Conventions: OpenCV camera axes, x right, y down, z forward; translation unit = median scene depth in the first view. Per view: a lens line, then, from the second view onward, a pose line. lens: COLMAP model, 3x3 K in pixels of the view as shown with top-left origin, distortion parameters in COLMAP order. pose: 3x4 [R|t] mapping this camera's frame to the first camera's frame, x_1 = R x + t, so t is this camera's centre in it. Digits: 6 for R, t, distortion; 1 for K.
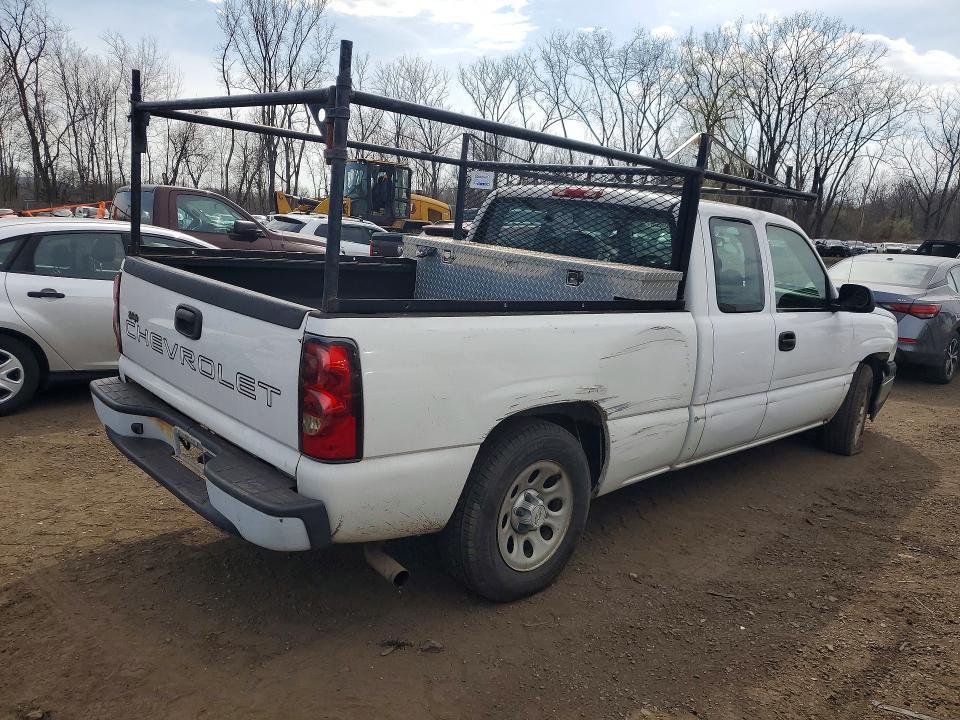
lens RADIAL K [[755.9, 0, 497.4], [0, 755.9, 361.7], [0, 0, 1]] dist [0.011117, 0.003589]
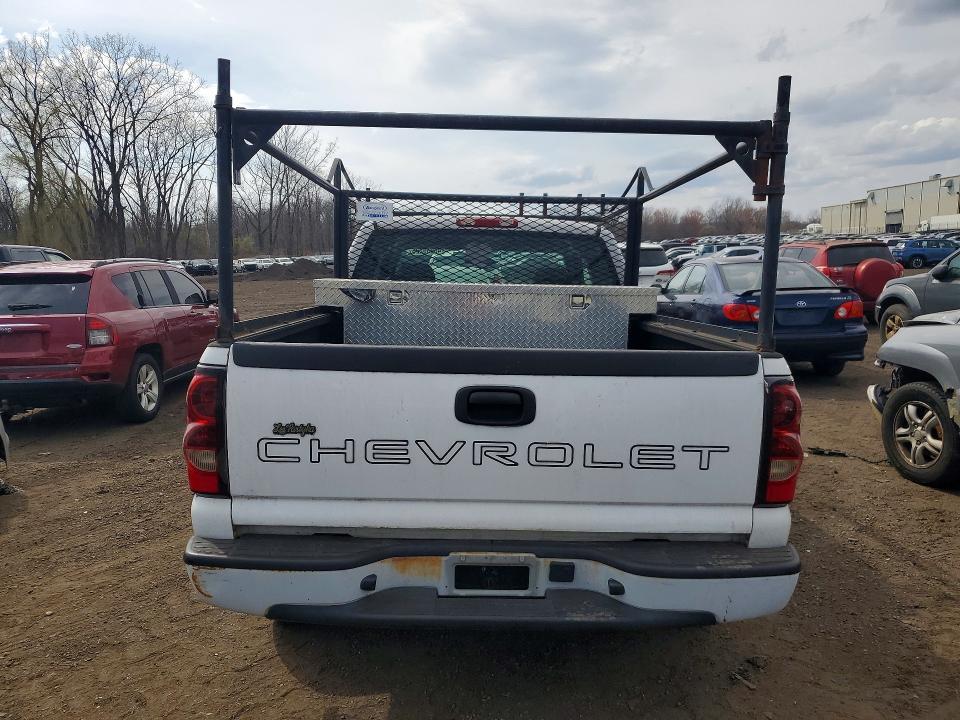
lens RADIAL K [[746.1, 0, 480.4], [0, 746.1, 356.2], [0, 0, 1]] dist [0.012546, 0.007466]
pose [[0.688055, -0.161090, 0.707552, -0.586927], [0.183738, 0.981950, 0.044887, -0.086832], [-0.702012, 0.099119, 0.705234, 0.296434]]
